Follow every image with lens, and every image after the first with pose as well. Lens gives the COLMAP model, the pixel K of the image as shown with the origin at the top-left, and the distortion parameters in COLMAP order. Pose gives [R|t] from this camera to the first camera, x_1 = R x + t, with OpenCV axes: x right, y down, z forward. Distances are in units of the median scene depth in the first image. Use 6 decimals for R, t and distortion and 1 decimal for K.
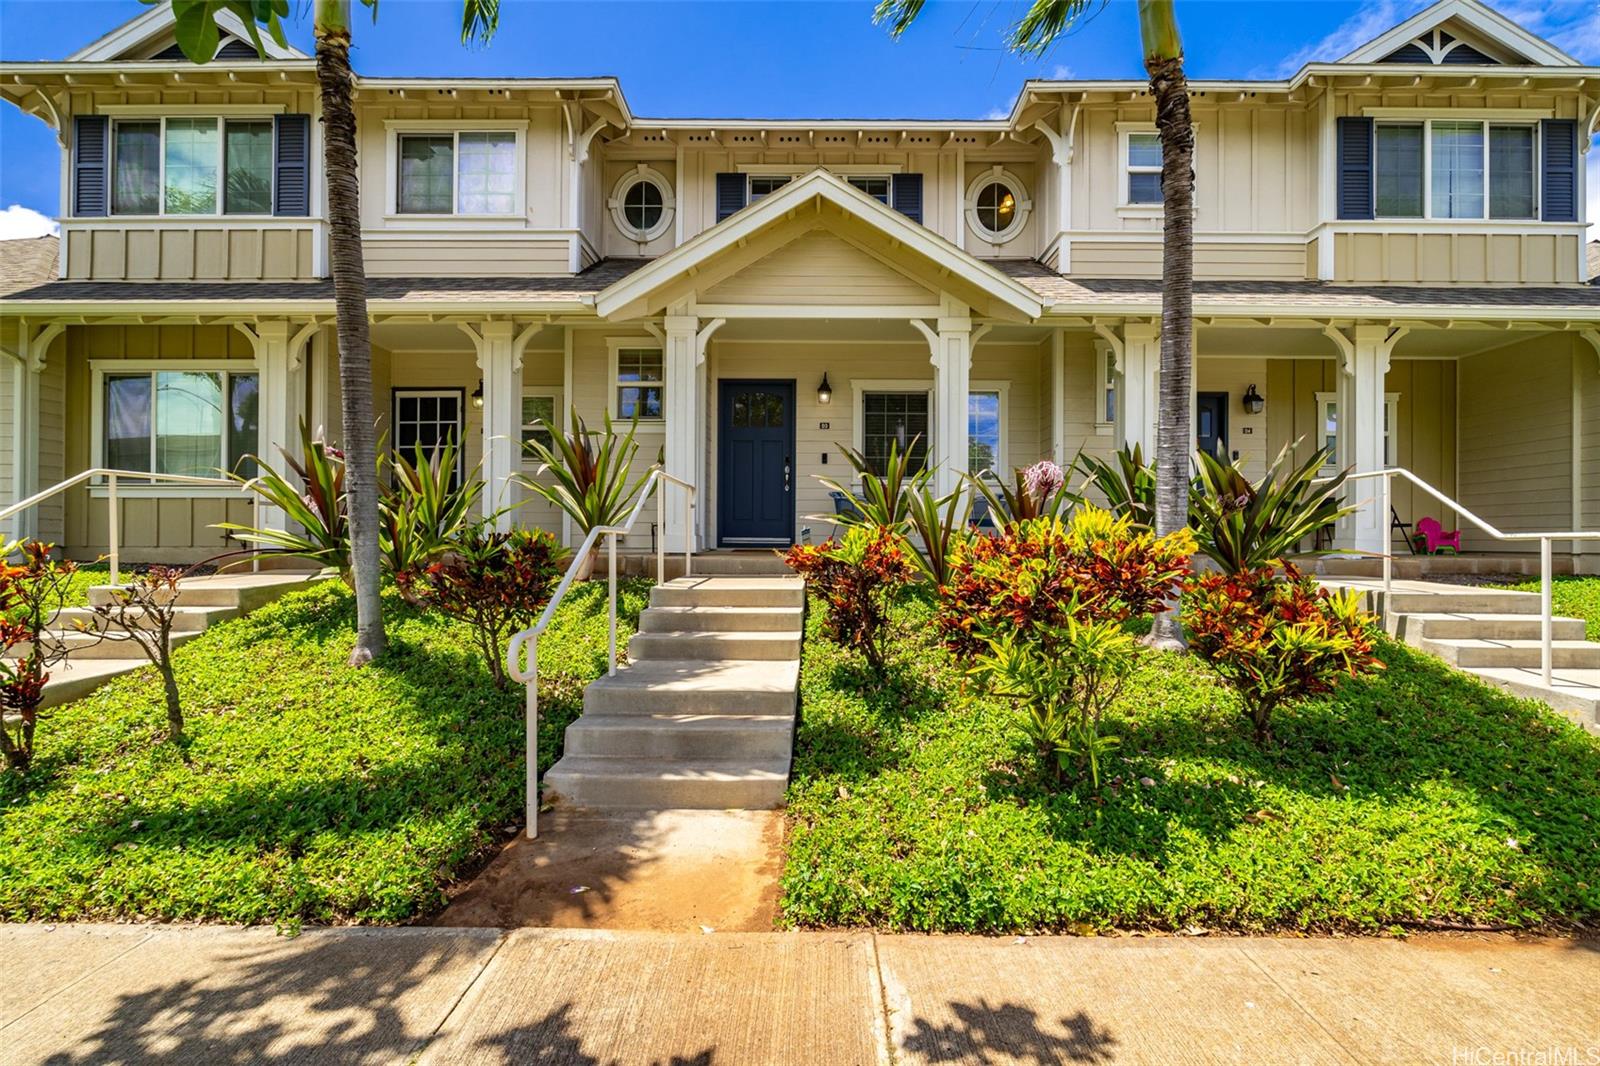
lens RADIAL K [[699.6, 0, 808.1], [0, 699.6, 536.3], [0, 0, 1]] dist [-0.002259, -0.000219]
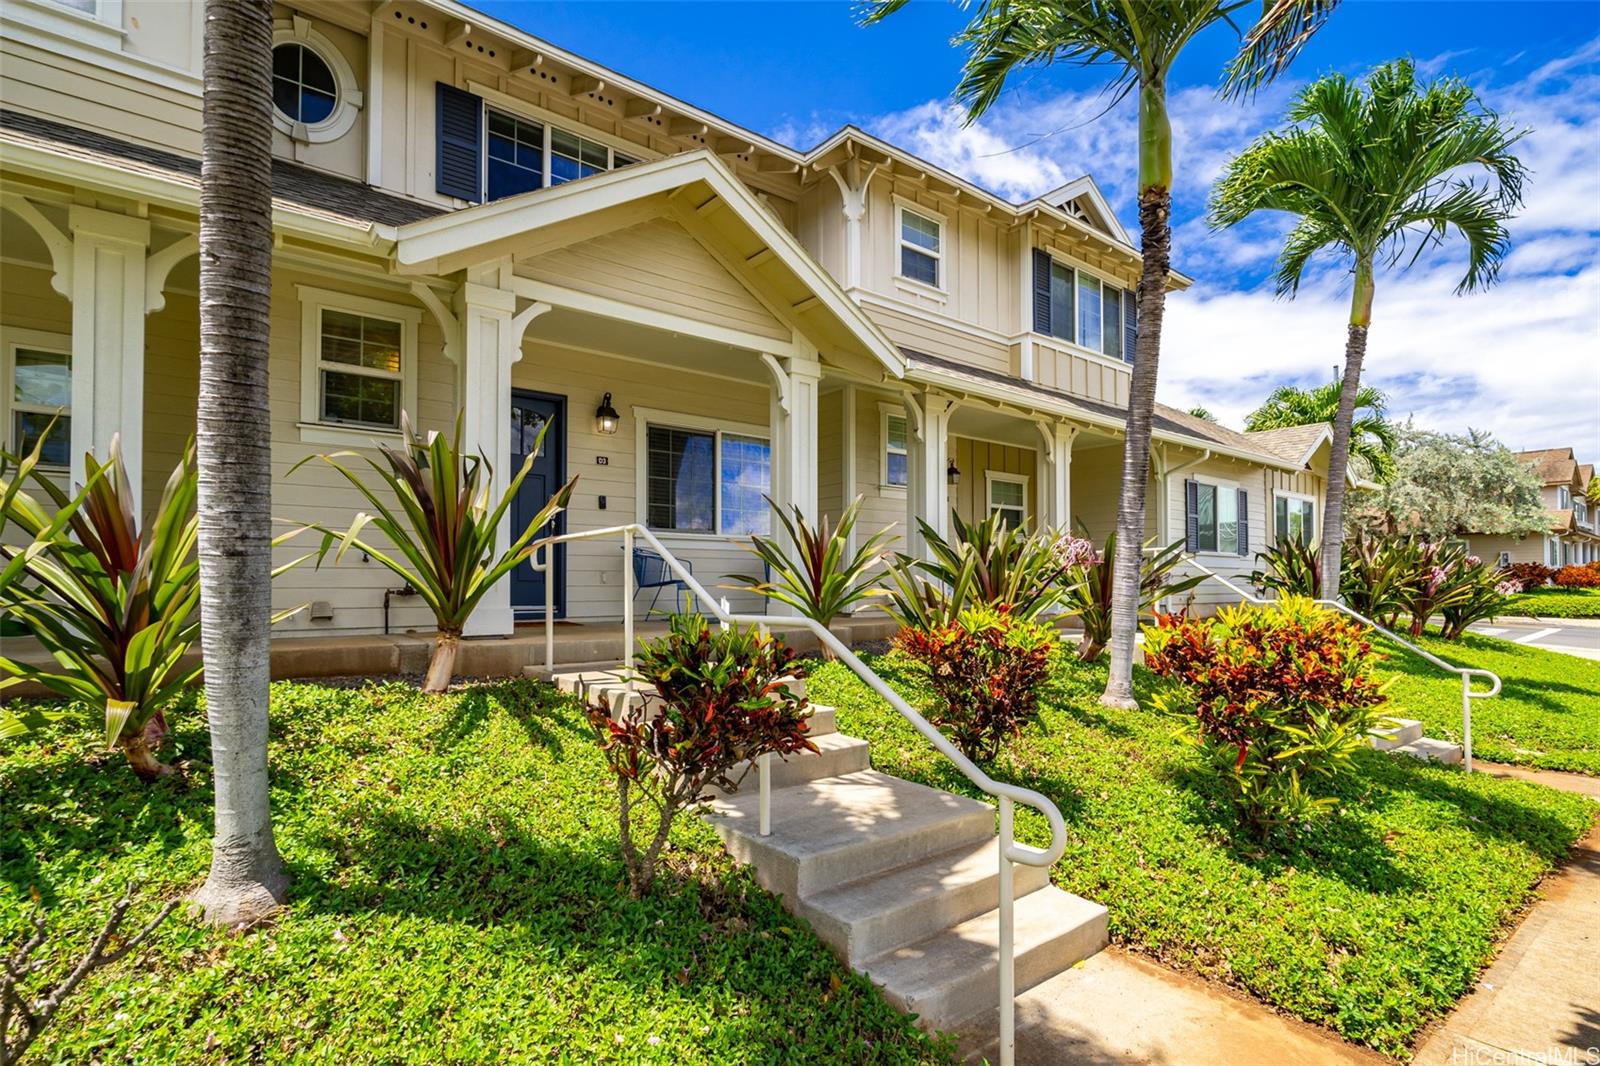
lens RADIAL K [[791.2, 0, 801.7], [0, 791.2, 568.2], [0, 0, 1]] dist [0.002919, 0.000647]
pose [[0.776270, 0.007862, 0.630351, -0.405268], [0.004604, 0.999825, -0.018141, -0.024148], [-0.630383, 0.016985, 0.776098, 0.201979]]
